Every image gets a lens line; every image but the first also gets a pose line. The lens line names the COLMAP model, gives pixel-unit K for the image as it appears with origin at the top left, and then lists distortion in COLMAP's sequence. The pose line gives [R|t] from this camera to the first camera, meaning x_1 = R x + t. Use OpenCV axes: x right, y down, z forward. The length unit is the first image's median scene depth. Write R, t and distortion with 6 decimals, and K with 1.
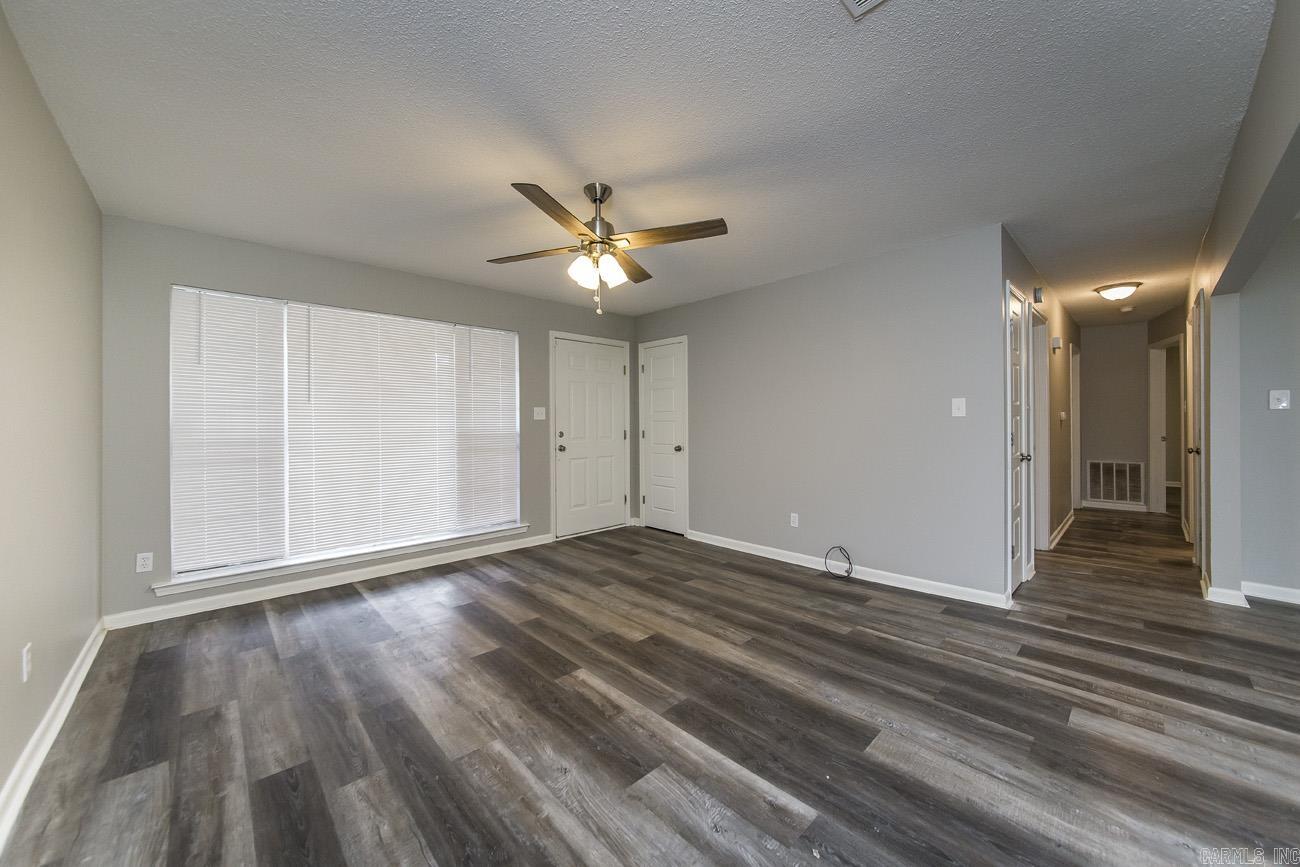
lens RADIAL K [[472.1, 0, 658.5], [0, 472.1, 428.5], [0, 0, 1]] dist [-0.006440, -0.000094]
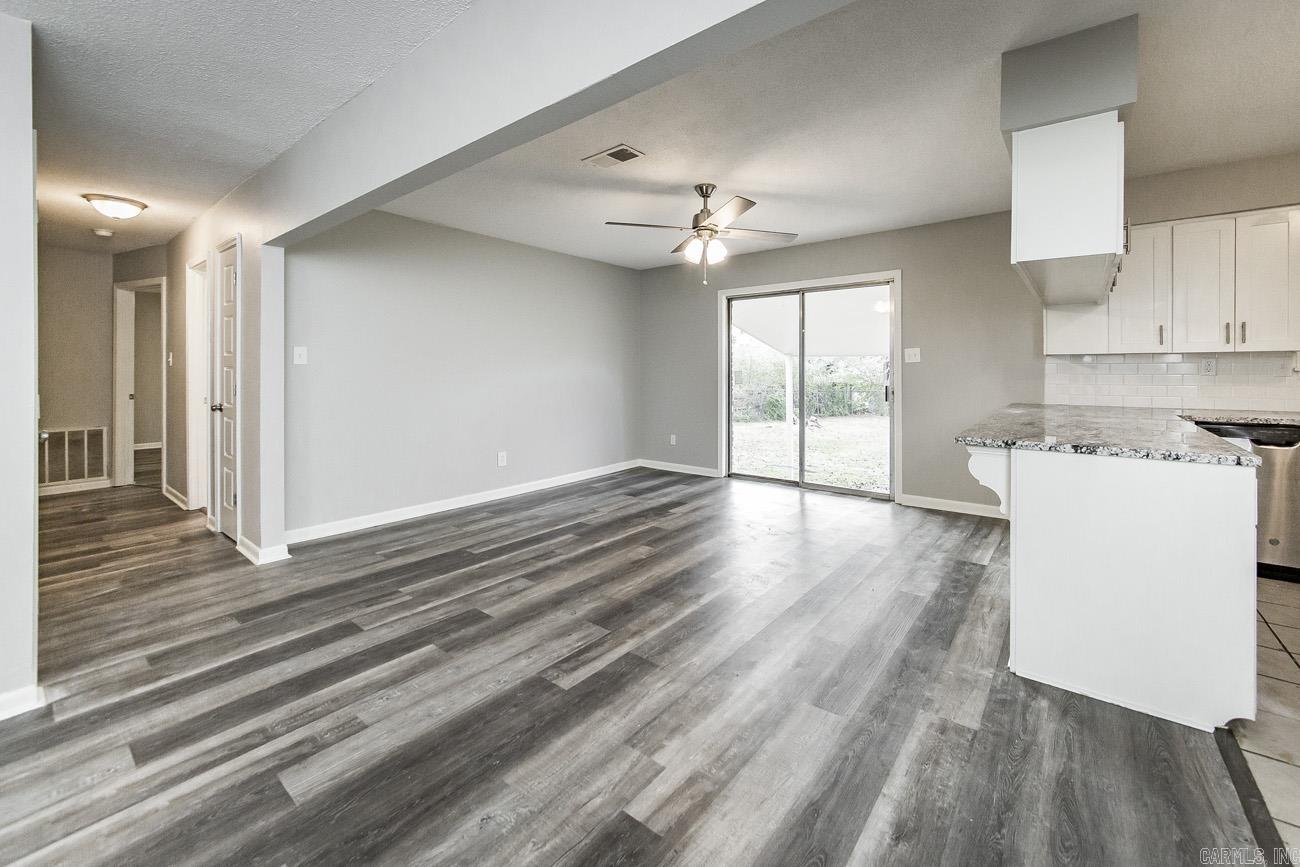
lens RADIAL K [[531.0, 0, 668.2], [0, 531.0, 367.3], [0, 0, 1]] dist [-0.021882, 0.009541]
pose [[-0.139200, 0.015672, 0.990140, 0.000400], [0.015751, 0.999783, -0.013611, -0.003989], [-0.990139, 0.013701, -0.139417, 0.281830]]
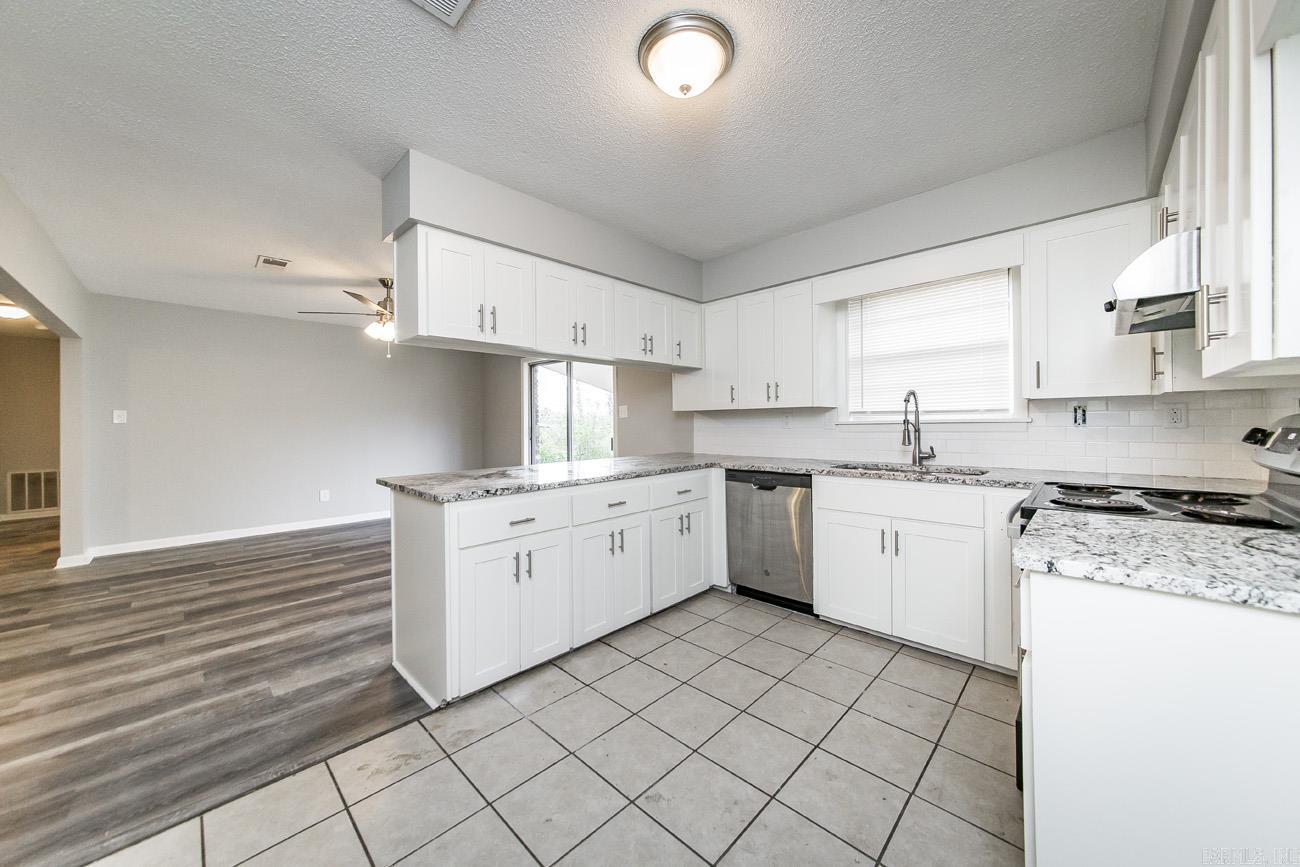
lens RADIAL K [[461.9, 0, 652.4], [0, 461.9, 424.0], [0, 0, 1]] dist [-0.001637, 0.000262]
pose [[-0.032845, 0.007612, 0.999431, -0.144266], [0.020733, 0.999761, -0.006934, 0.005186], [-0.999245, 0.020494, -0.032995, -0.527499]]
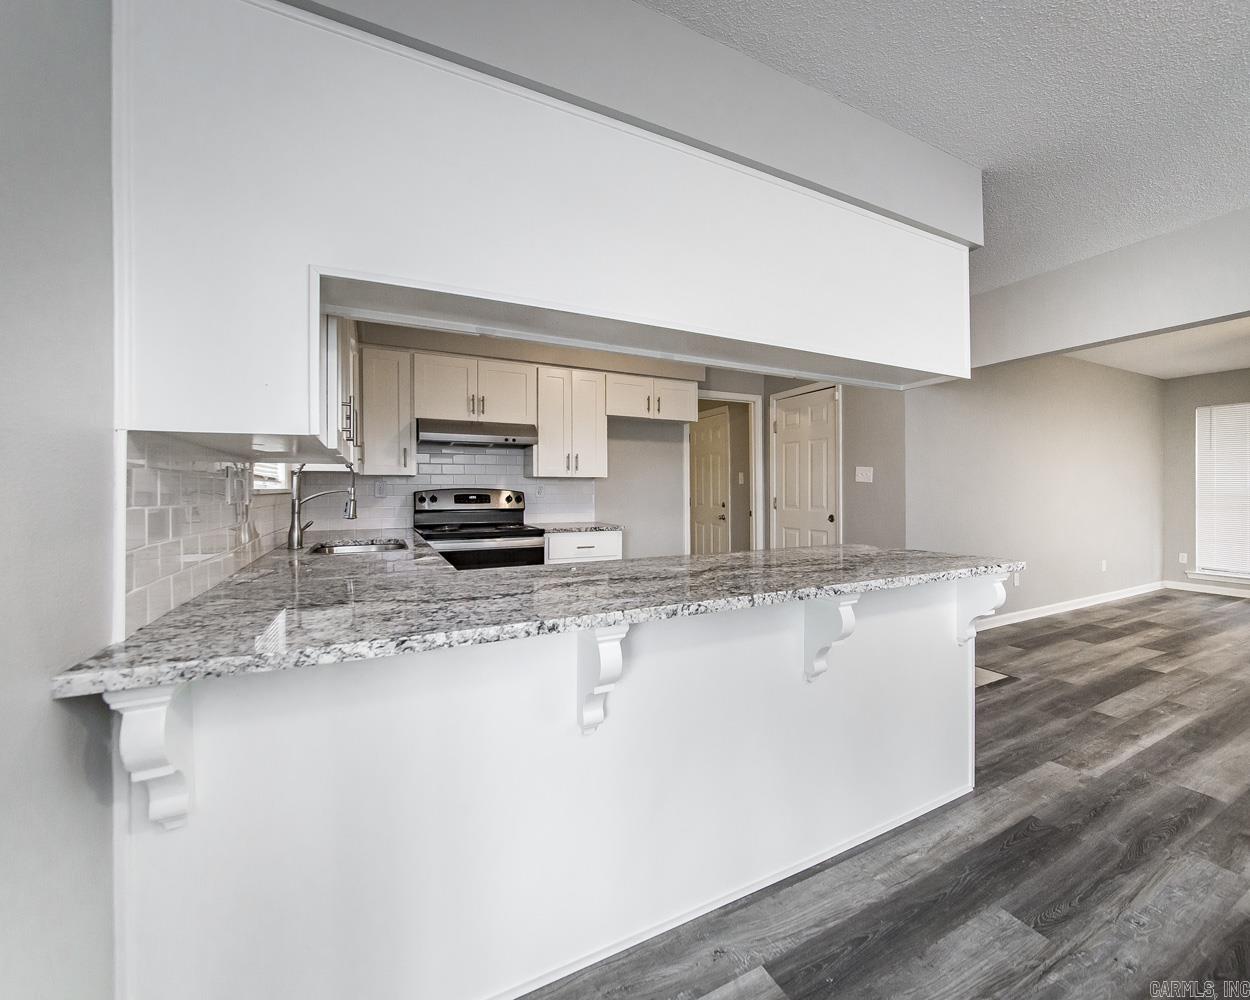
lens RADIAL K [[542.2, 0, 692.0], [0, 542.2, 498.6], [0, 0, 1]] dist [-0.016391, -0.000171]
pose [[-0.242757, 0.022663, -0.969822, 1.181701], [-0.002291, 0.999711, 0.023934, -0.002498], [0.970084, 0.008032, -0.242635, -0.334378]]
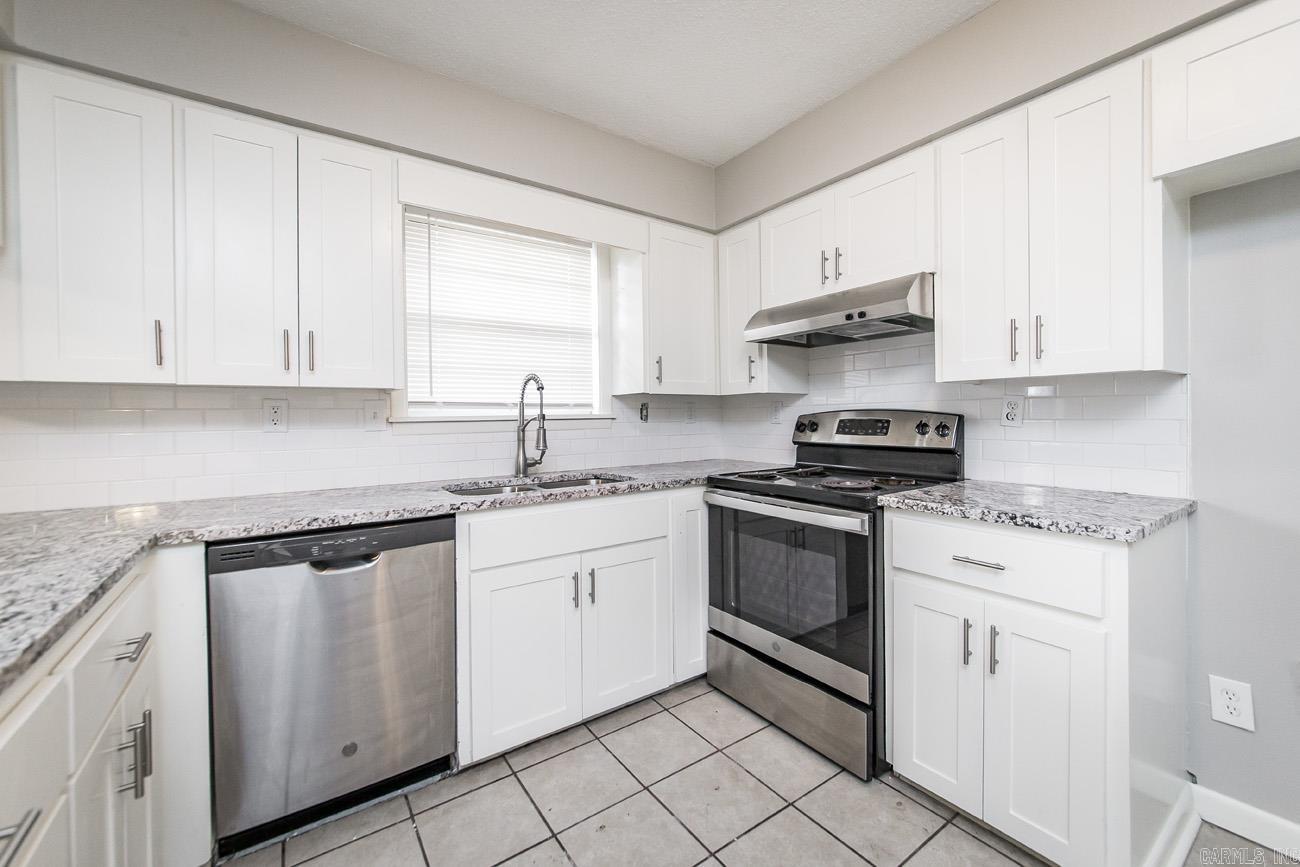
lens RADIAL K [[523.4, 0, 650.4], [0, 523.4, 419.5], [0, 0, 1]] dist [-0.001157, -0.000346]
pose [[-0.988640, 0.019464, 0.149035, 0.366540], [0.021279, 0.999717, 0.010594, 0.003961], [-0.148787, 0.013645, -0.988775, -0.376793]]
